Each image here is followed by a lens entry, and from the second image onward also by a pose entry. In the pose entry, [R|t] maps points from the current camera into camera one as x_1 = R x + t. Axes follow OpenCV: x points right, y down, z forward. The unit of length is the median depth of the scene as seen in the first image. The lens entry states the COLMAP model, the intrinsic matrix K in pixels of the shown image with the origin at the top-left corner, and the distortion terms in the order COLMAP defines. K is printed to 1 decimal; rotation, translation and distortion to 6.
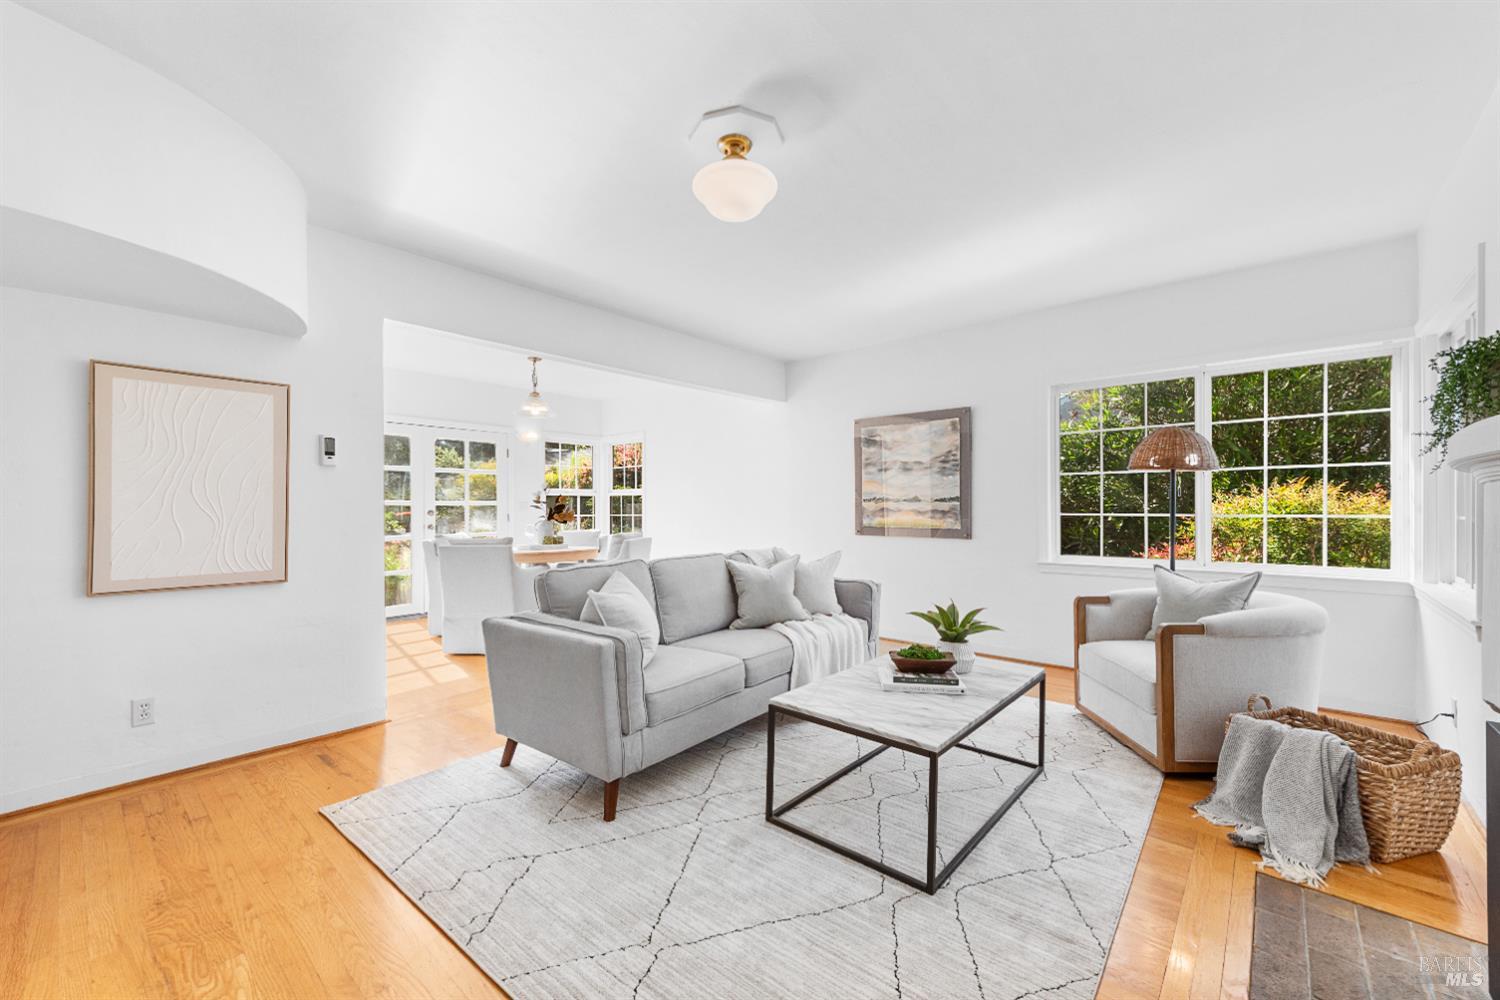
lens RADIAL K [[591.8, 0, 741.7], [0, 591.8, 508.6], [0, 0, 1]] dist [0.009322, -0.002839]
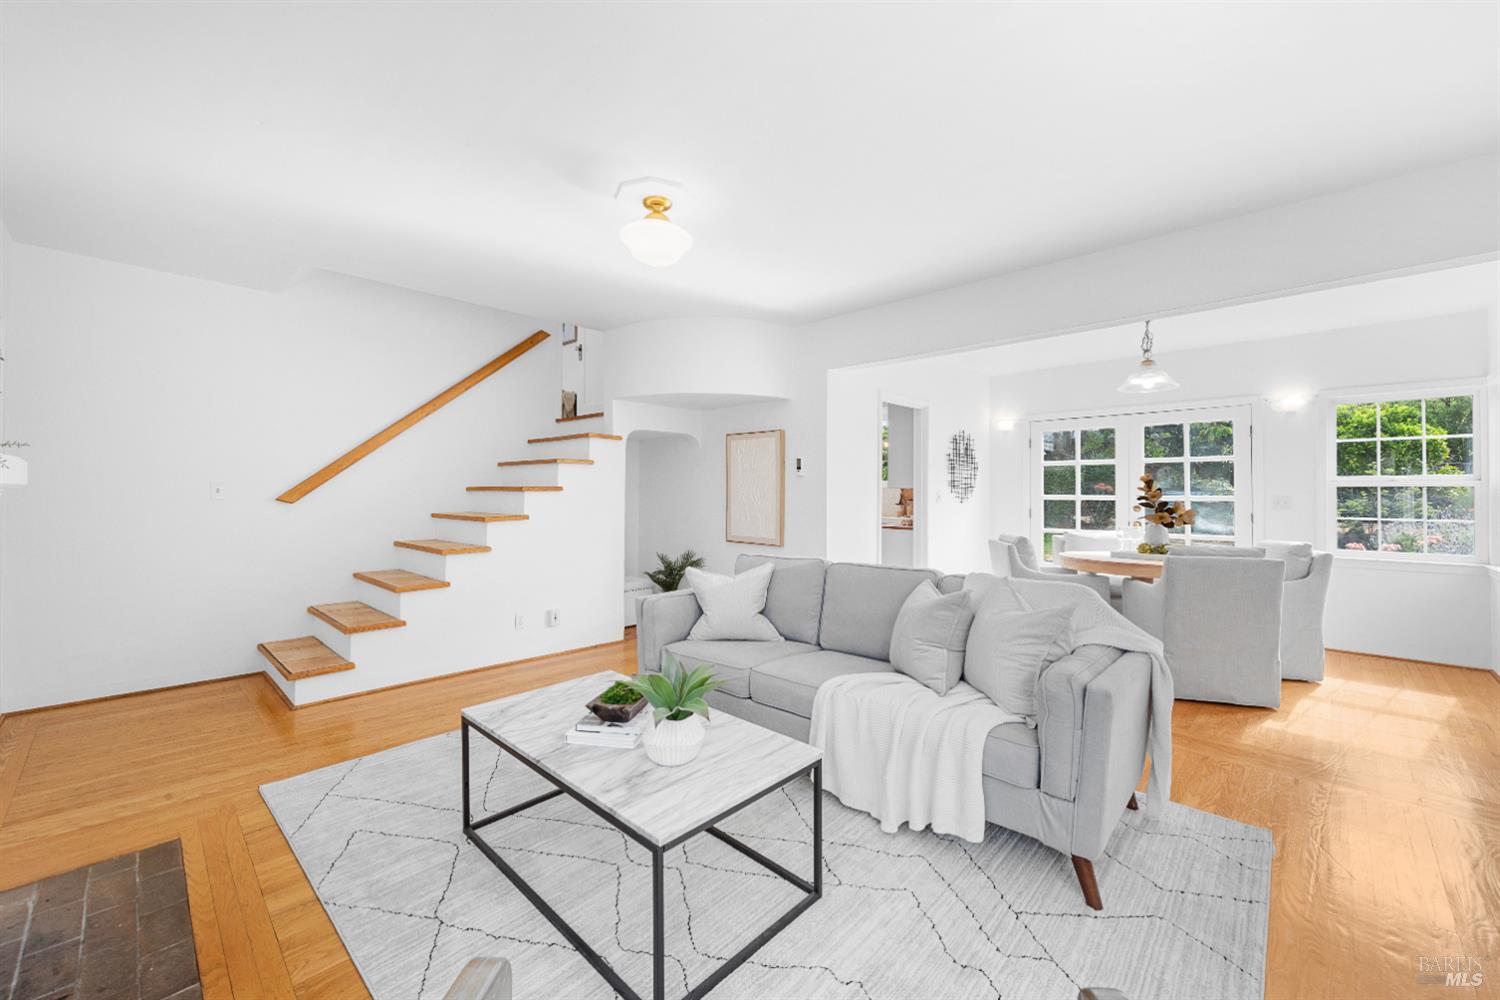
lens RADIAL K [[591.8, 0, 753.0], [0, 591.8, 488.7], [0, 0, 1]] dist [0.009322, -0.002839]
pose [[-0.029577, -0.006601, -0.999541, 0.821808], [-0.007191, 0.999954, -0.006391, -0.026681], [0.999537, 0.006998, -0.029623, 0.875042]]
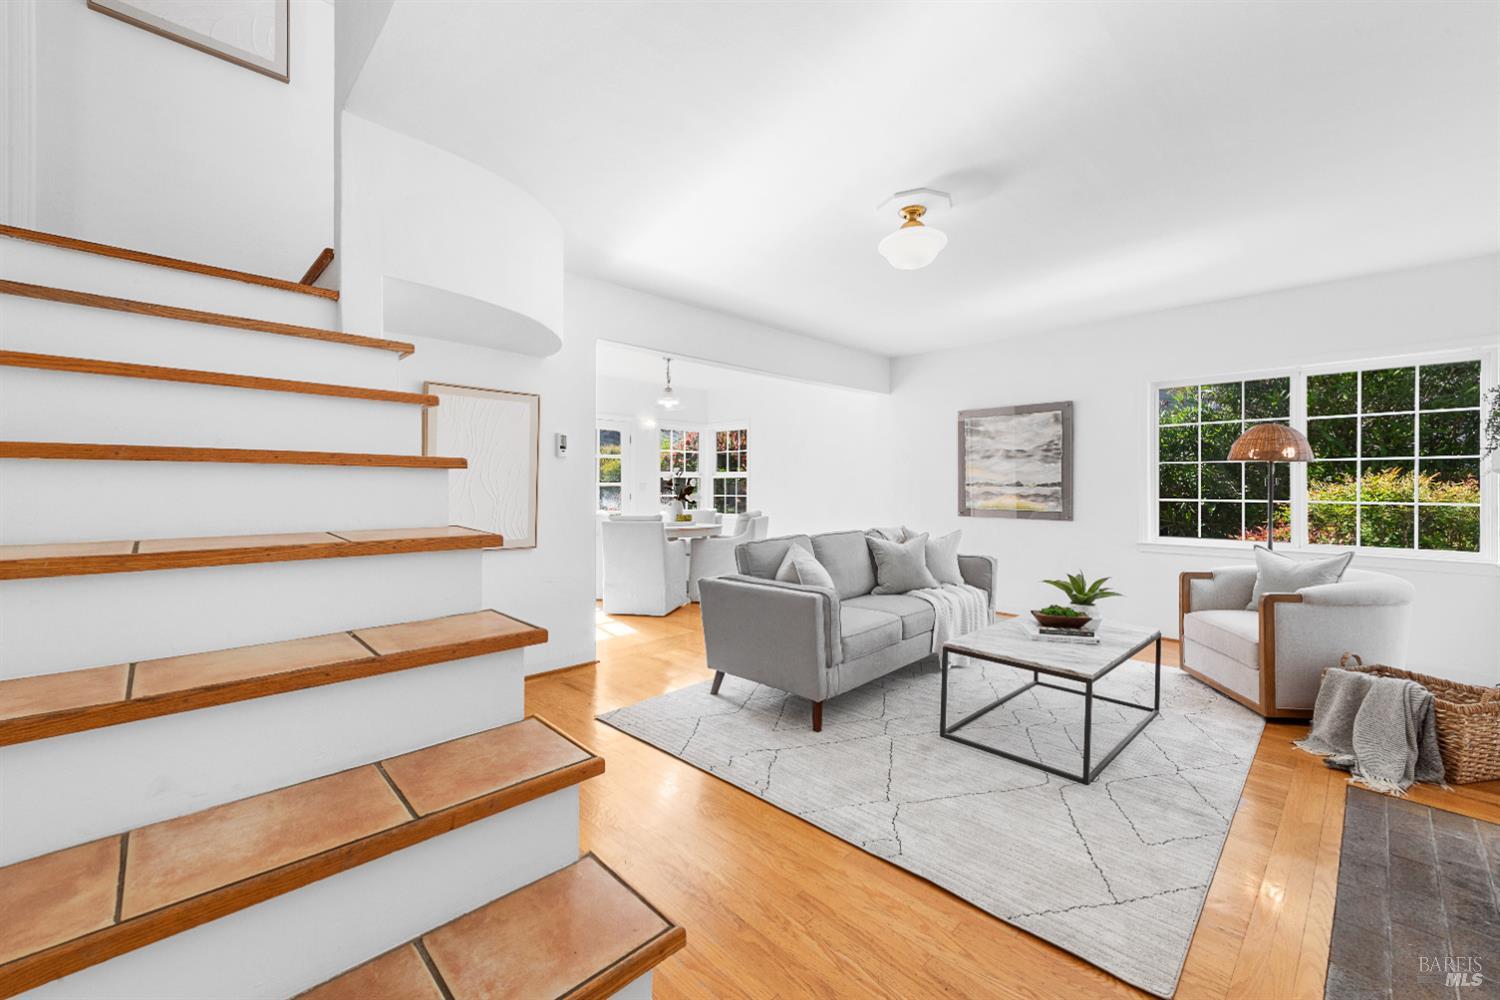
lens RADIAL K [[591.8, 0, 749.0], [0, 591.8, 485.2], [0, 0, 1]] dist [0.009322, -0.002839]
pose [[0.996881, 0.006375, -0.078662, -0.184457], [-0.006692, 0.999970, -0.003772, -0.009838], [0.078636, 0.004287, 0.996894, -0.218242]]
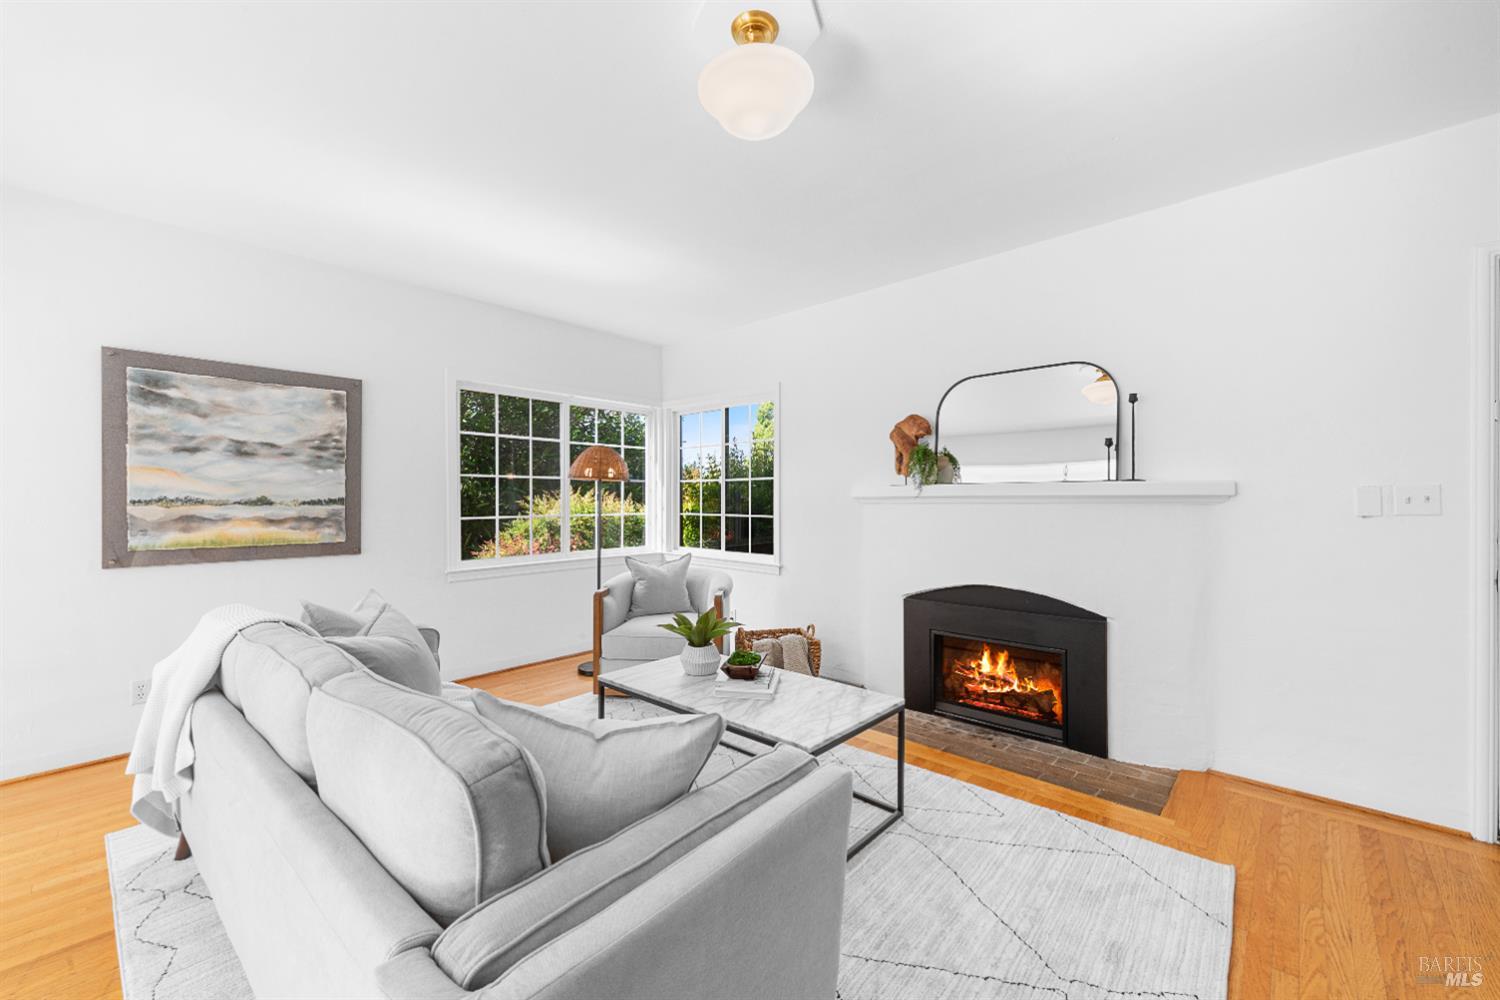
lens RADIAL K [[591.8, 0, 748.5], [0, 591.8, 499.3], [0, 0, 1]] dist [0.009322, -0.002839]
pose [[0.015007, 0.002536, 0.999884, -0.535942], [0.002583, 0.999993, -0.002575, -0.022577], [-0.999884, 0.002622, 0.015000, 0.710874]]
